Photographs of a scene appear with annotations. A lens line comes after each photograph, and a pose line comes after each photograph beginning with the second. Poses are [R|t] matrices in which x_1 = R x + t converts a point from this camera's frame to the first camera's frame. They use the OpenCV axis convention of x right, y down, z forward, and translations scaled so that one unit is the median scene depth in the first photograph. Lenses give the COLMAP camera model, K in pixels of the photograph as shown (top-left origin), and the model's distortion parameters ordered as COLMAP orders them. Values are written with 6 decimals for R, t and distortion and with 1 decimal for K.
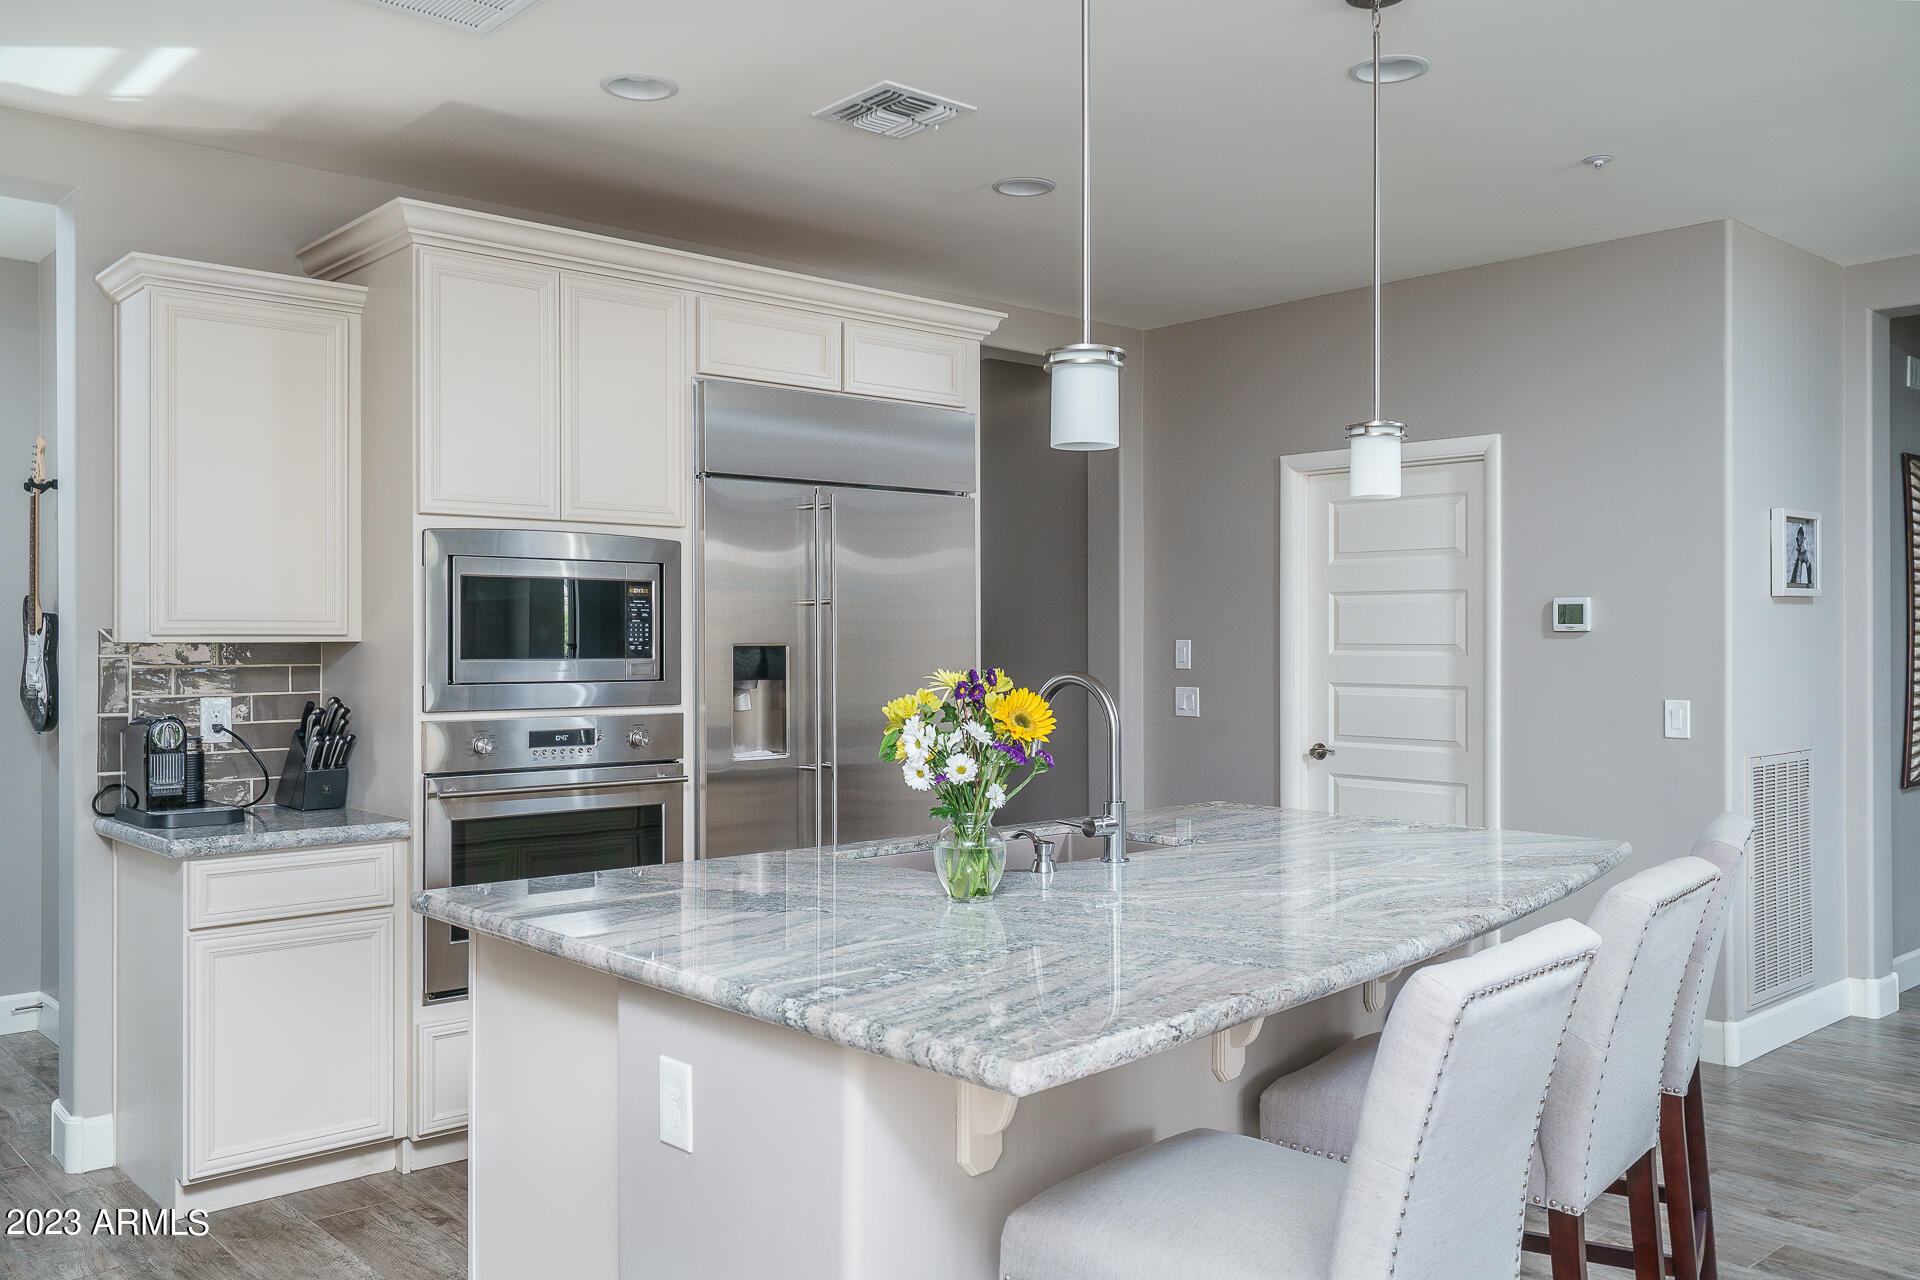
lens RADIAL K [[1541.8, 0, 960.2], [0, 1541.8, 637.7], [0, 0, 1]] dist [0.010118, 0.001349]
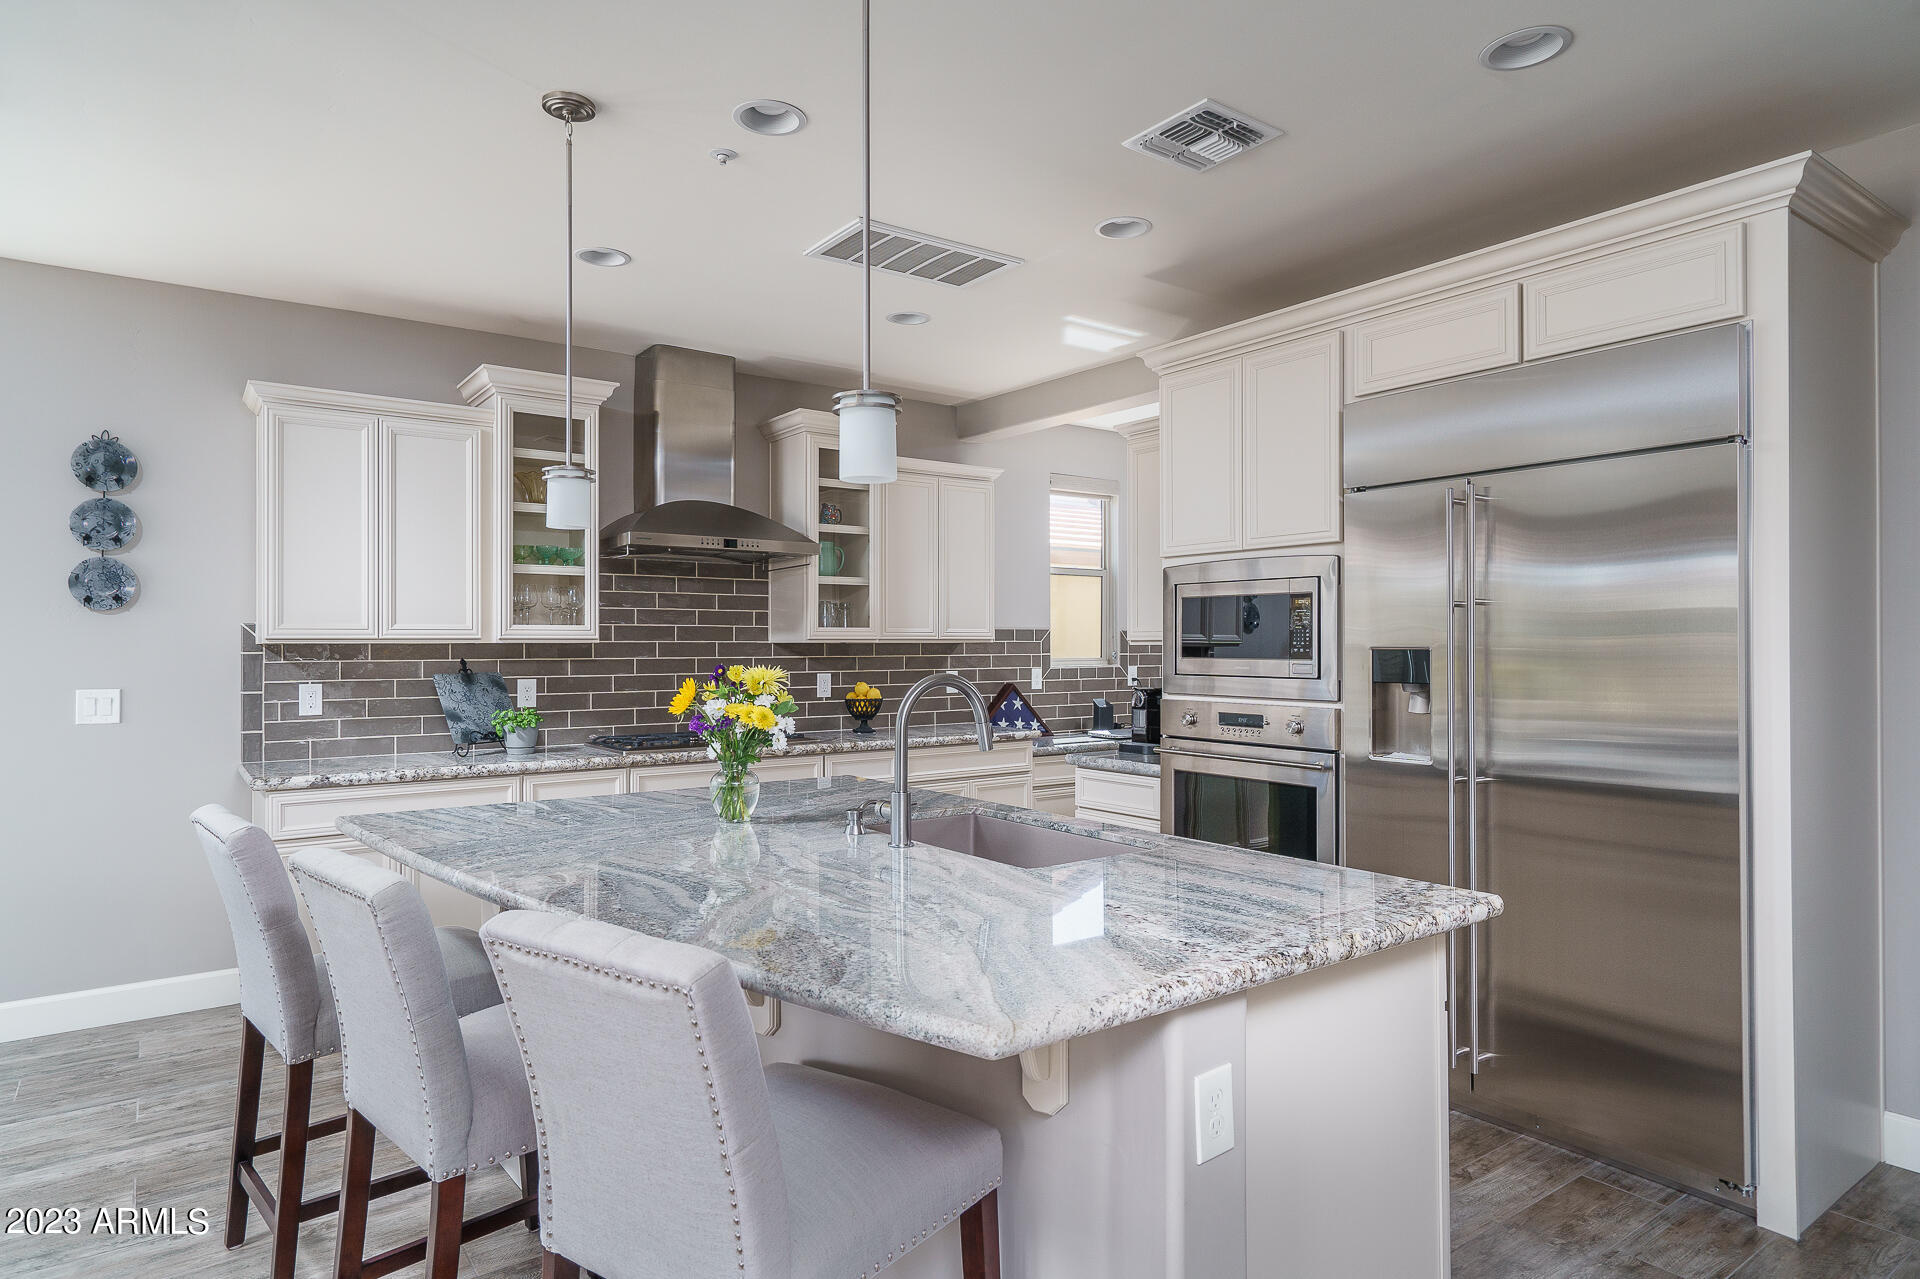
lens RADIAL K [[1099.4, 0, 948.8], [0, 1099.4, 639.6], [0, 0, 1]] dist [0.004214, 0.001517]
pose [[-0.112955, -0.002349, -0.993597, 0.544514], [-0.005226, 0.999985, -0.001770, 0.001106], [0.993586, 0.004993, -0.112966, 0.698836]]
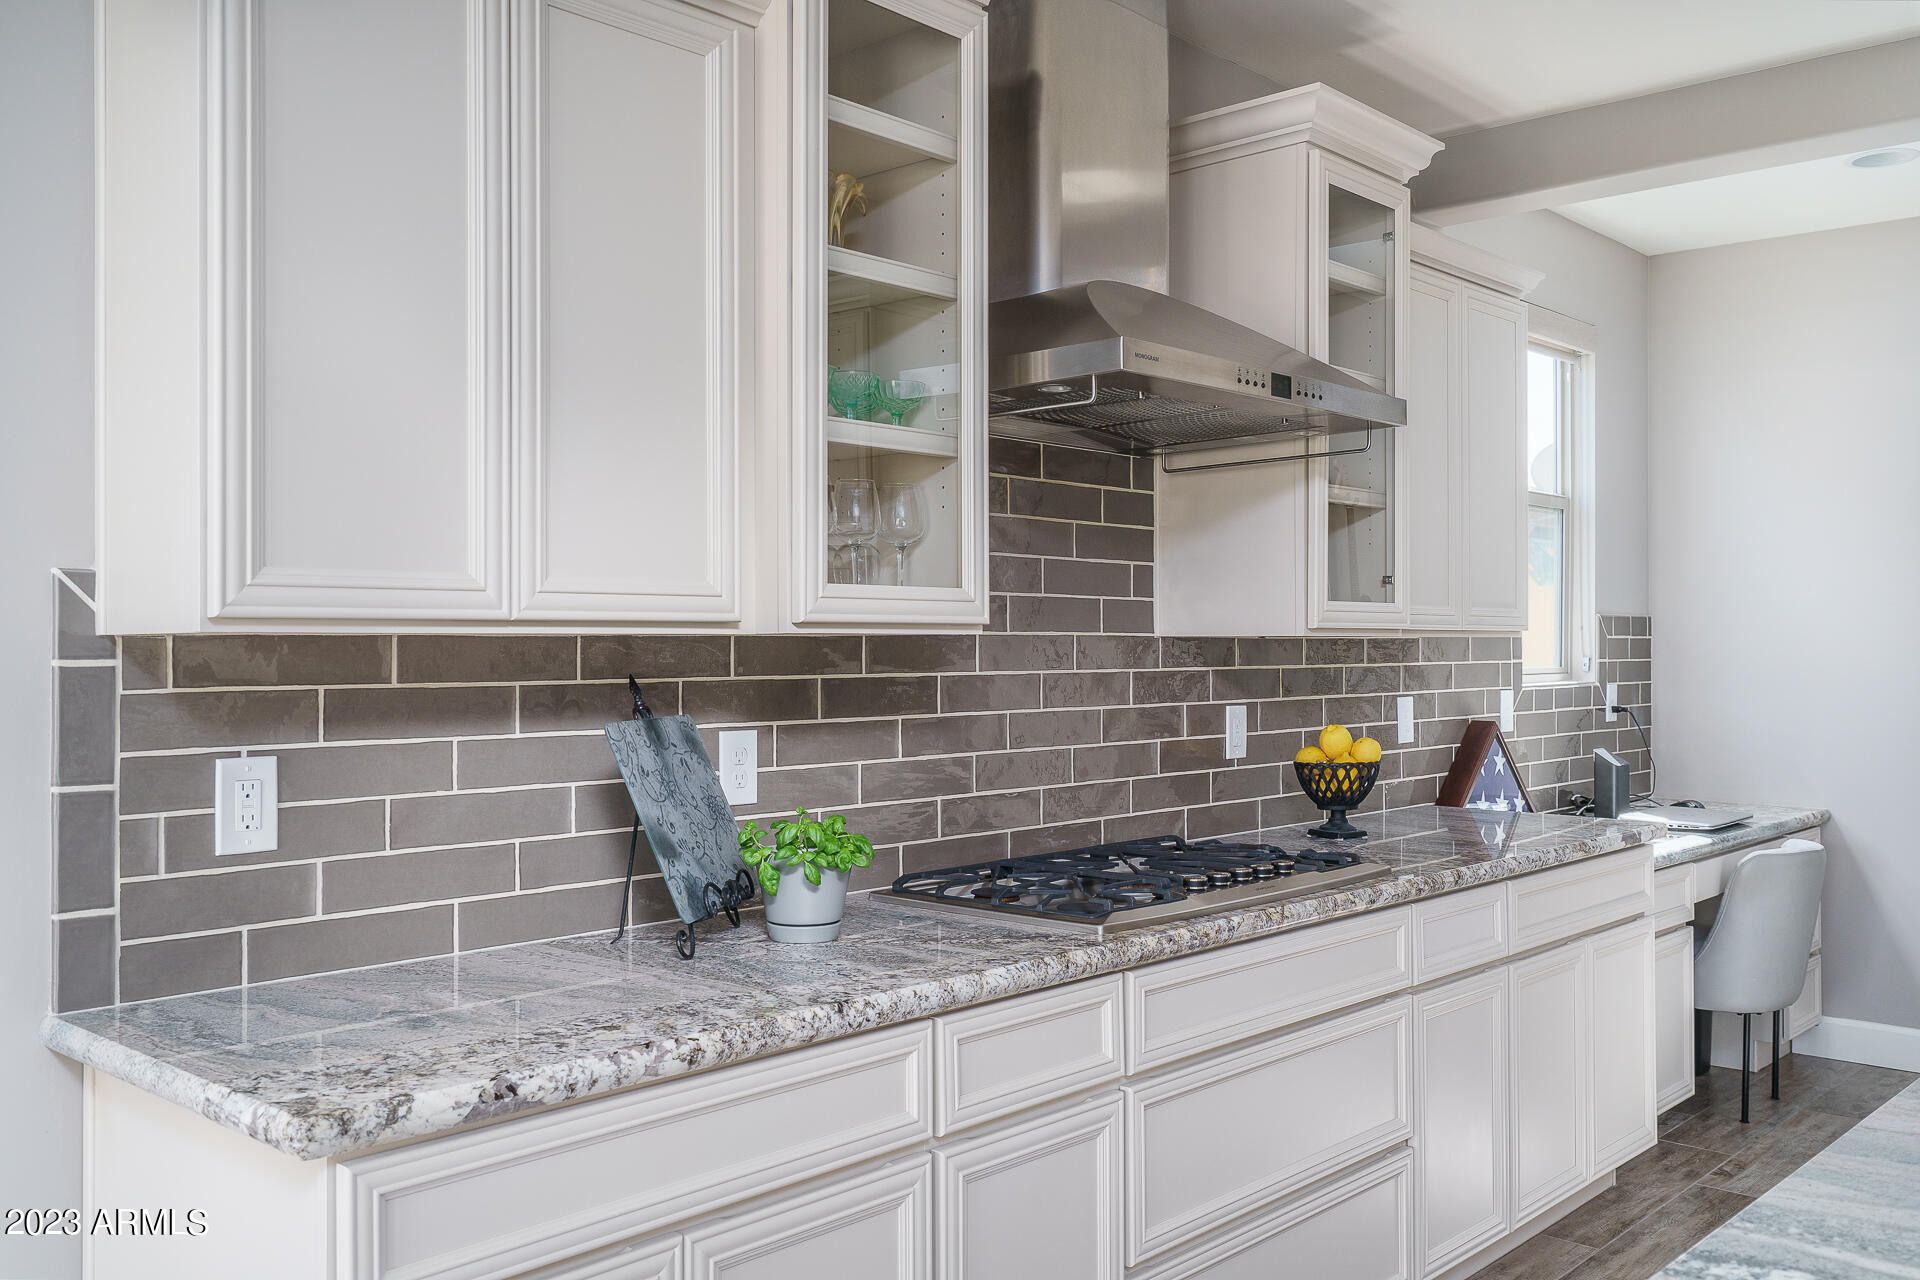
lens RADIAL K [[1664.8, 0, 967.0], [0, 1664.8, 646.7], [0, 0, 1]] dist [-0.001872, -0.017293]
pose [[0.086931, 0.002440, -0.996211, 0.191208], [-0.004958, 0.999986, 0.002017, 0.006490], [0.996202, 0.004764, 0.086942, 0.258489]]
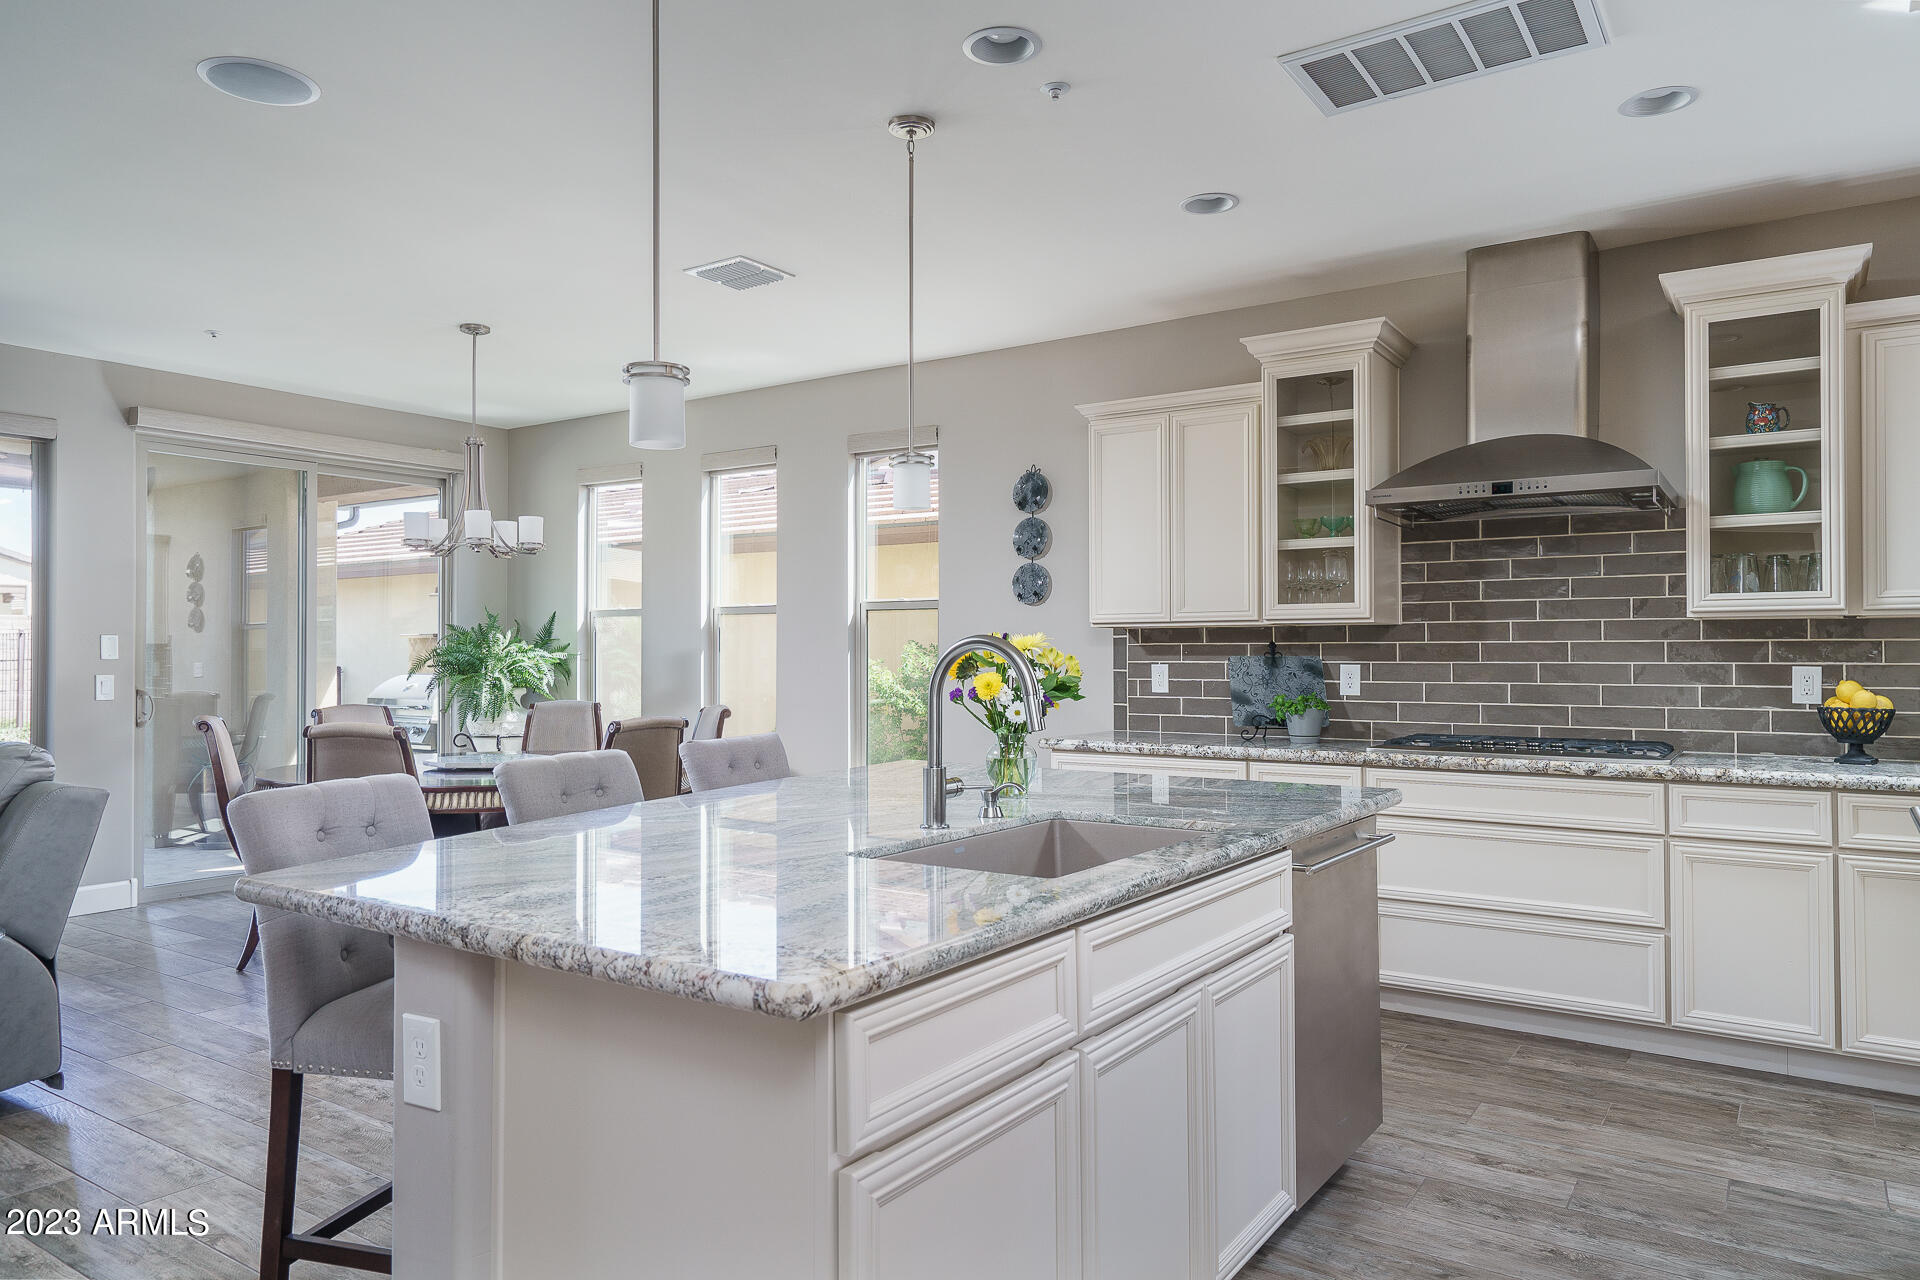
lens RADIAL K [[1229.9, 0, 956.5], [0, 1229.9, 636.7], [0, 0, 1]] dist [-0.002611, -0.000543]
pose [[-0.972153, -0.000190, -0.234347, 0.169527], [0.001518, 0.999974, -0.007107, 0.019965], [0.234342, -0.007265, -0.972127, 1.093770]]
